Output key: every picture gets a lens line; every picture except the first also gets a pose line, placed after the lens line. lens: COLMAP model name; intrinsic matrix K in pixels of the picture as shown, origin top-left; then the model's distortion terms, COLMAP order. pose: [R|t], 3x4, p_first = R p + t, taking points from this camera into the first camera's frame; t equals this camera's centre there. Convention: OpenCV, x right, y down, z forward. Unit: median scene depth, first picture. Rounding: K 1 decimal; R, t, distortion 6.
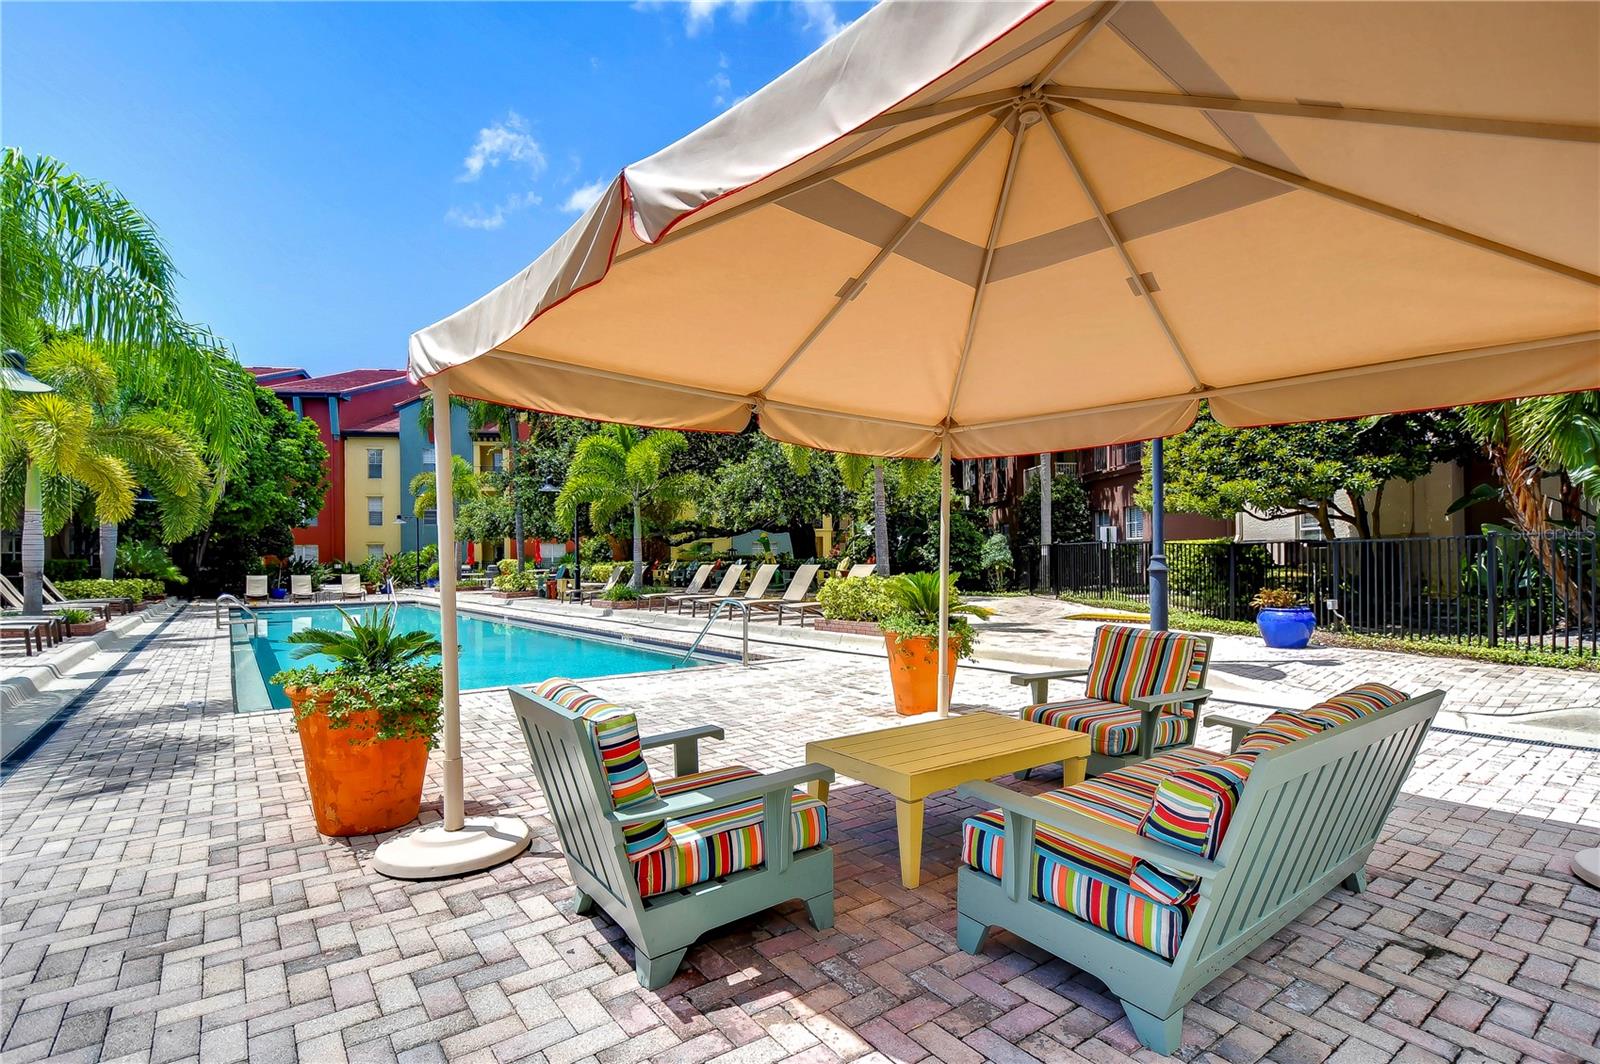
lens RADIAL K [[753.0, 0, 805.1], [0, 753.0, 559.7], [0, 0, 1]] dist [0.002714, -0.000200]
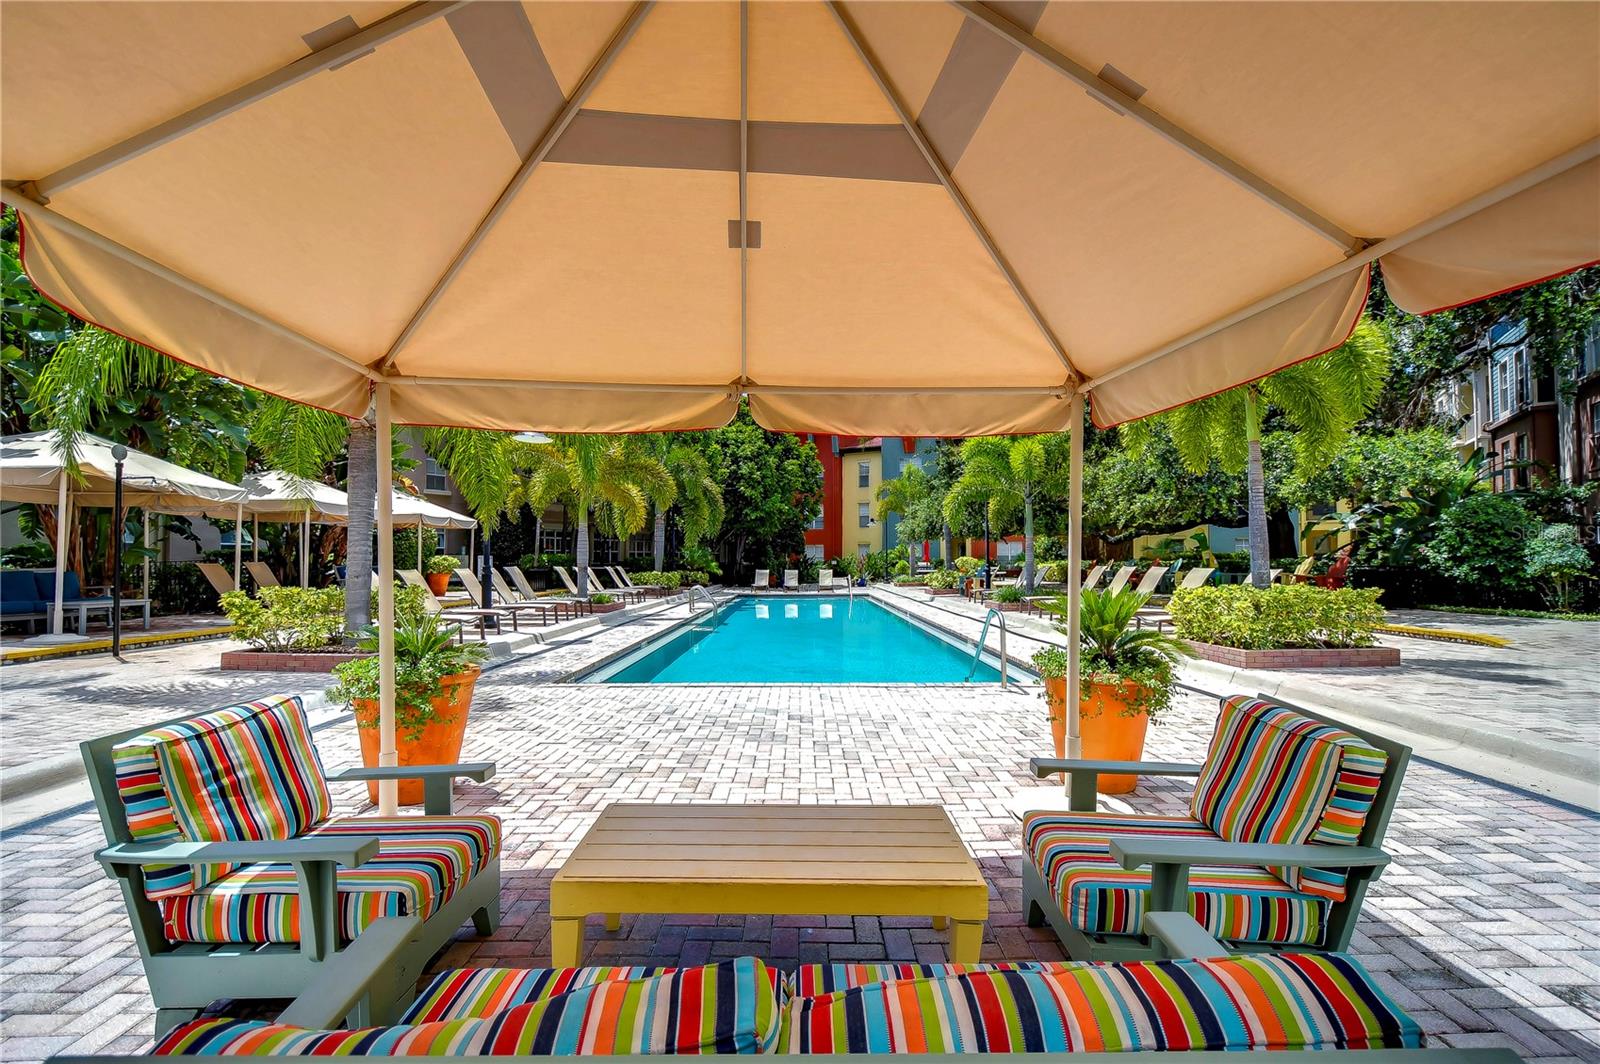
lens RADIAL K [[737.9, 0, 806.9], [0, 737.9, 540.9], [0, 0, 1]] dist [0.015068, -0.009191]
pose [[0.798900, -0.009823, -0.601384, 0.119862], [-0.002907, 0.999792, -0.020192, -0.004550], [0.601457, 0.017879, 0.798705, 0.088141]]
